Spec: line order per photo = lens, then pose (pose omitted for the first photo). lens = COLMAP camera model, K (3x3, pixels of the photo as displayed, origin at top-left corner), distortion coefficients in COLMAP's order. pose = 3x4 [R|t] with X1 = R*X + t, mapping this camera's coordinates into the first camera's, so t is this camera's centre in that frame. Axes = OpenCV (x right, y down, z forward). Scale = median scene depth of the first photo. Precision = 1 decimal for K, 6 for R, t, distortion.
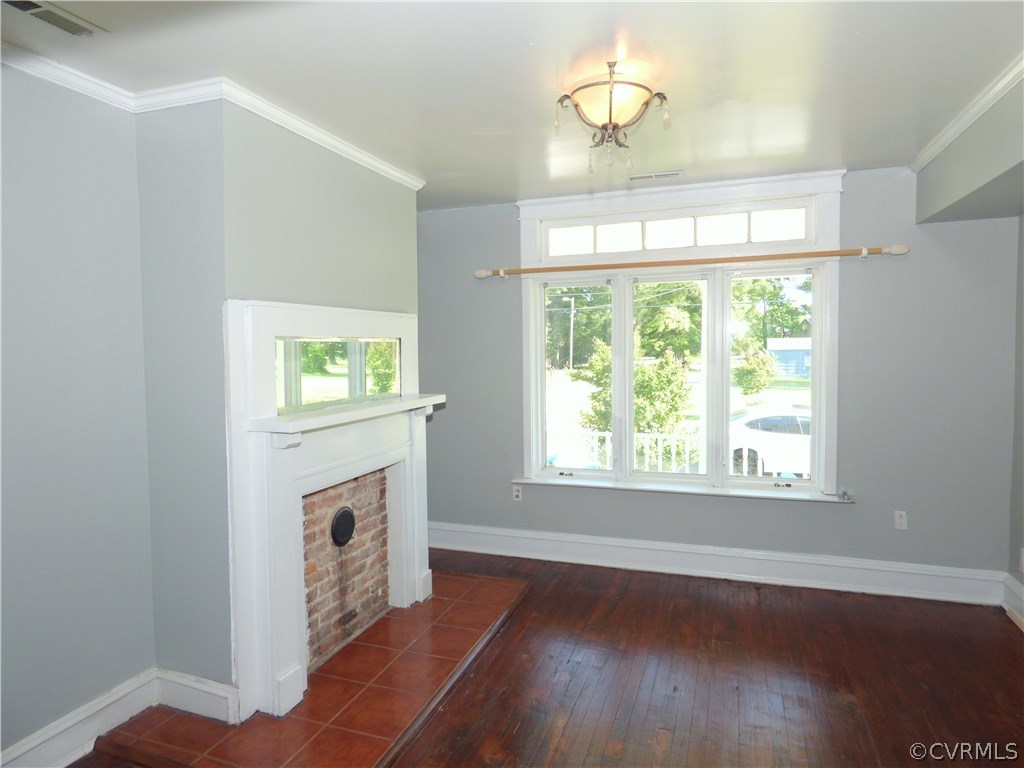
lens RADIAL K [[616.7, 0, 512.0], [0, 616.7, 374.1], [0, 0, 1]] dist [-0.019700, 0.000258]
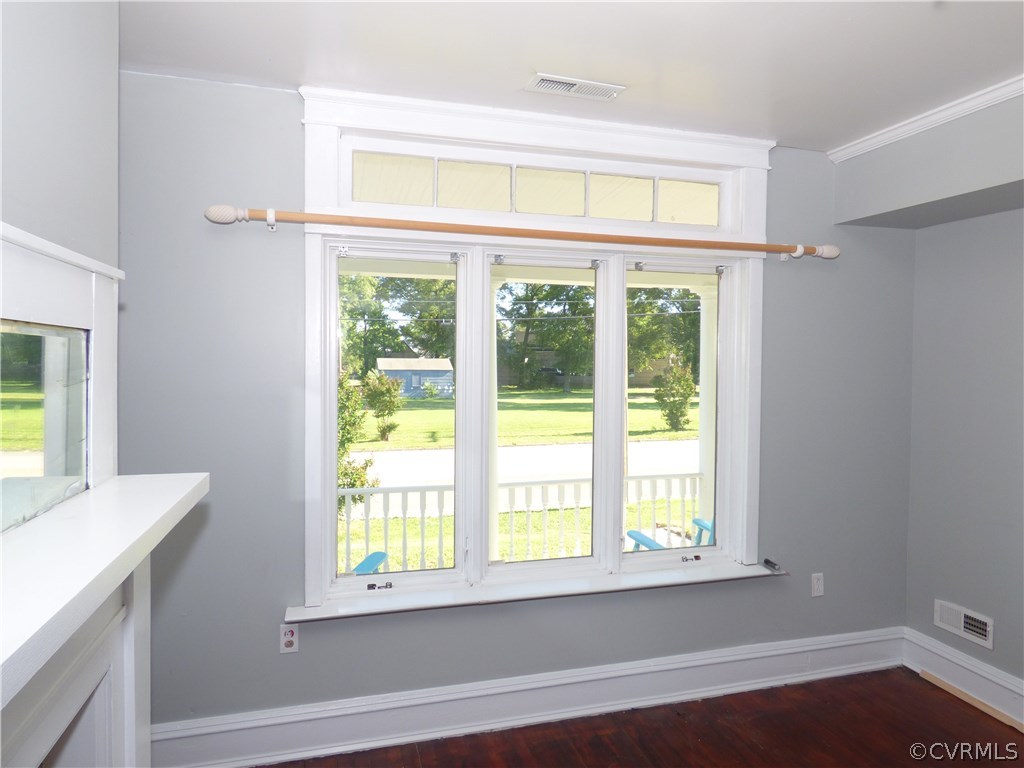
lens RADIAL K [[644.7, 0, 510.8], [0, 644.7, 378.2], [0, 0, 1]] dist [-0.004651, -0.000702]
pose [[0.811525, 0.007187, 0.584274, -0.211303], [0.006976, 0.999734, -0.021986, -0.020734], [-0.584277, 0.021918, 0.811259, 0.572396]]
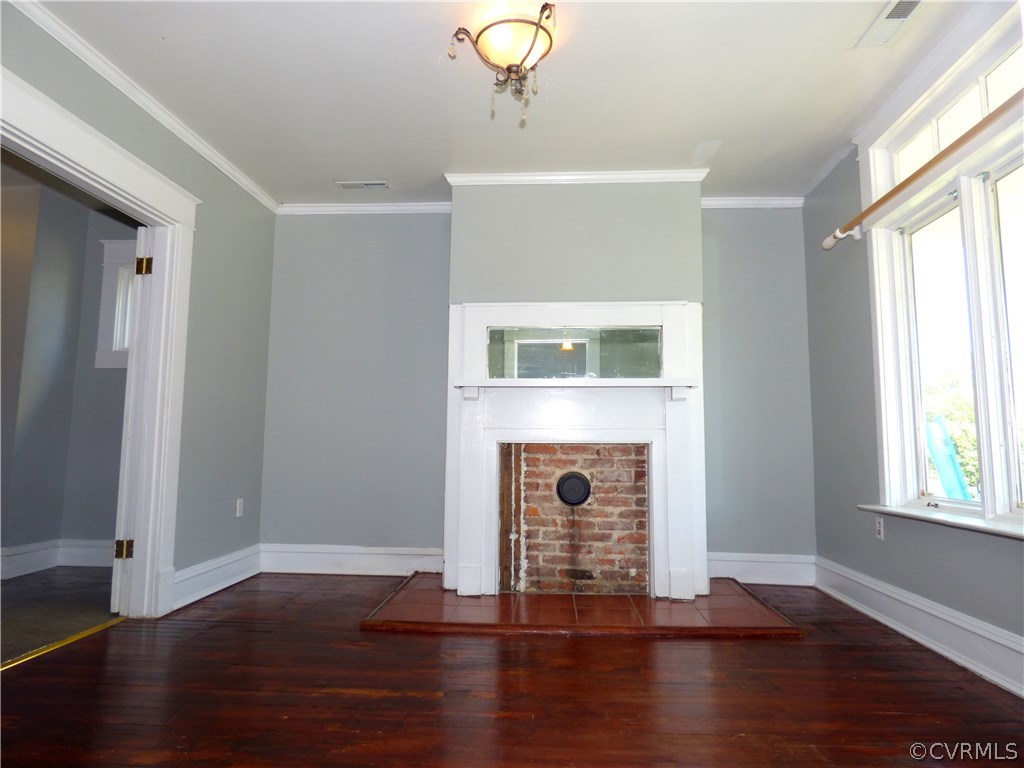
lens RADIAL K [[616.7, 0, 512.0], [0, 616.7, 374.1], [0, 0, 1]] dist [-0.019700, 0.000258]
pose [[0.268641, -0.103853, -0.957625, 0.764665], [-0.054207, 0.990965, -0.122676, 0.168149], [0.961714, 0.084866, 0.260585, 0.524636]]
